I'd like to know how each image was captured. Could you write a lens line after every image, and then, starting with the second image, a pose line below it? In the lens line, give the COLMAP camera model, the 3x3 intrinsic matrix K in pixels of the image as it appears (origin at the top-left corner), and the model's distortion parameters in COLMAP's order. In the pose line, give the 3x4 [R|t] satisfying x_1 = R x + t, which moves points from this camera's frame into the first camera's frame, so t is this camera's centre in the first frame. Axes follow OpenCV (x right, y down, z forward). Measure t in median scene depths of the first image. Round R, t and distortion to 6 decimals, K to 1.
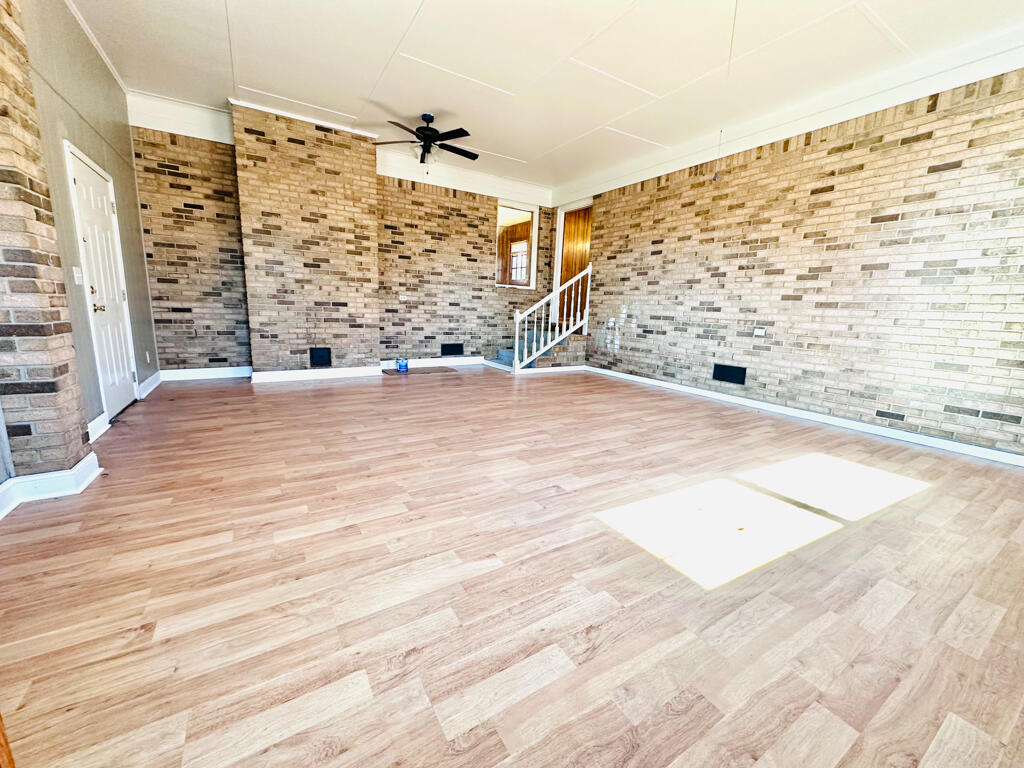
lens RADIAL K [[408.1, 0, 511.3], [0, 408.1, 384.1], [0, 0, 1]] dist [-0.003005, 0.000373]
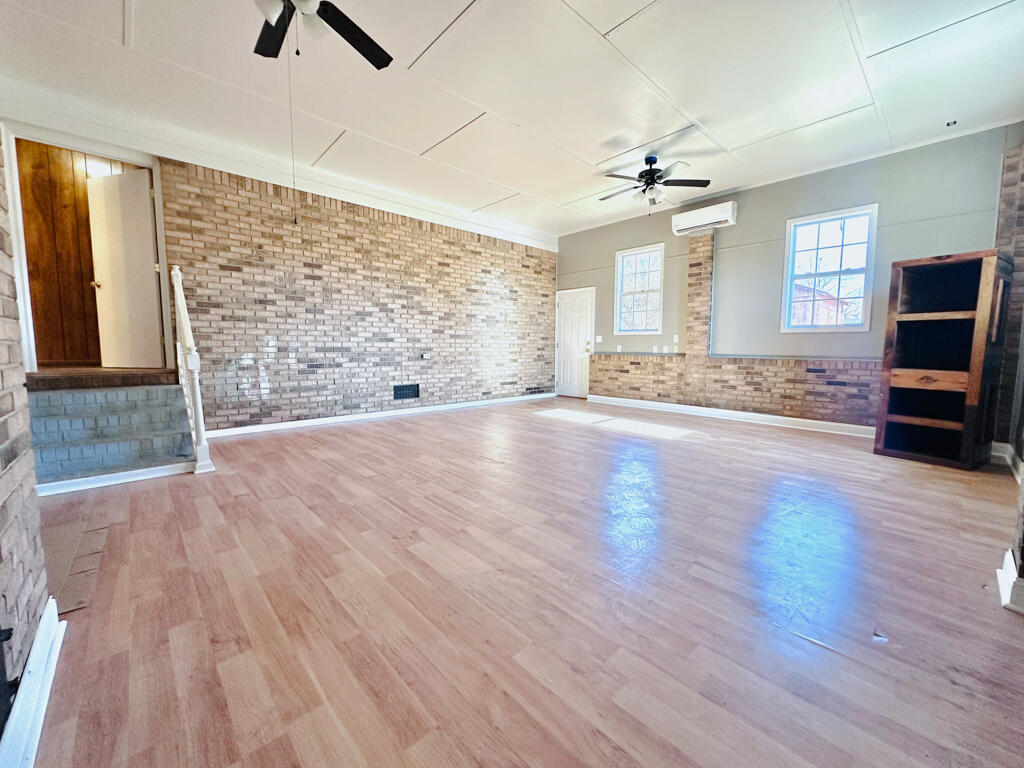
lens RADIAL K [[408.1, 0, 511.3], [0, 408.1, 384.1], [0, 0, 1]] dist [-0.003005, 0.000373]
pose [[-0.197329, -0.126422, 0.972152, -0.714832], [0.171728, 0.971859, 0.161241, -0.190664], [-0.965179, 0.198763, -0.170066, 0.898536]]
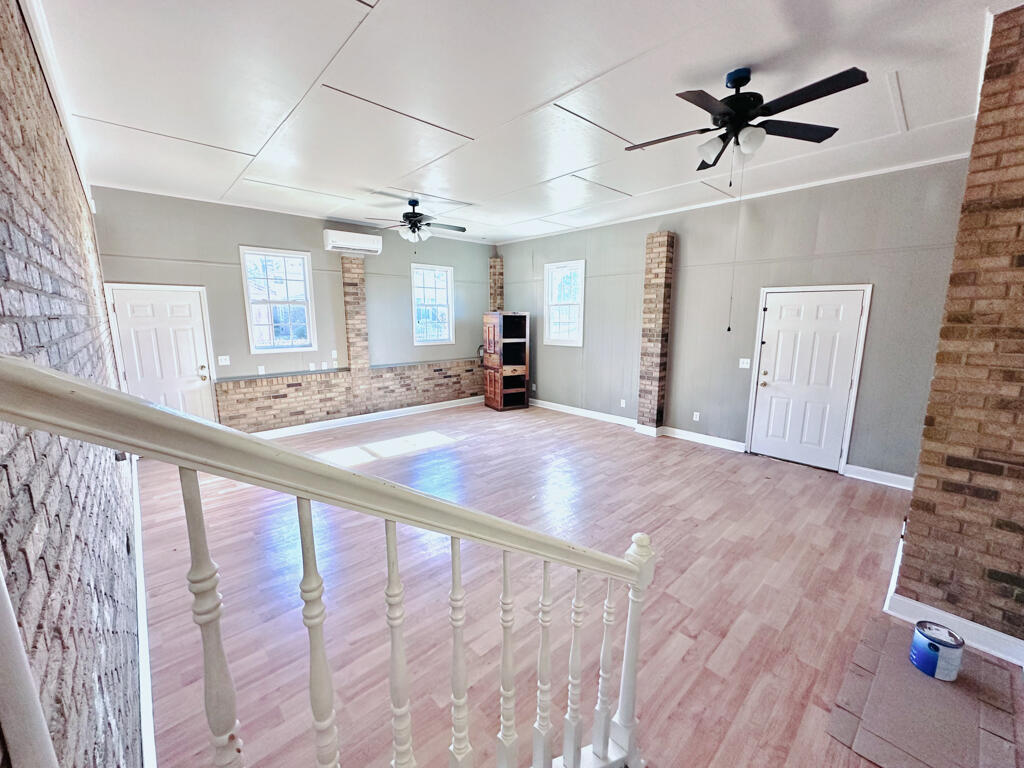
lens RADIAL K [[408.1, 0, 511.3], [0, 408.1, 384.1], [0, 0, 1]] dist [-0.003005, 0.000373]
pose [[-0.979072, -0.002986, -0.203494, 0.172778], [-0.073197, 0.938150, 0.338404, -0.423764], [0.189897, 0.346217, -0.918735, 1.478196]]
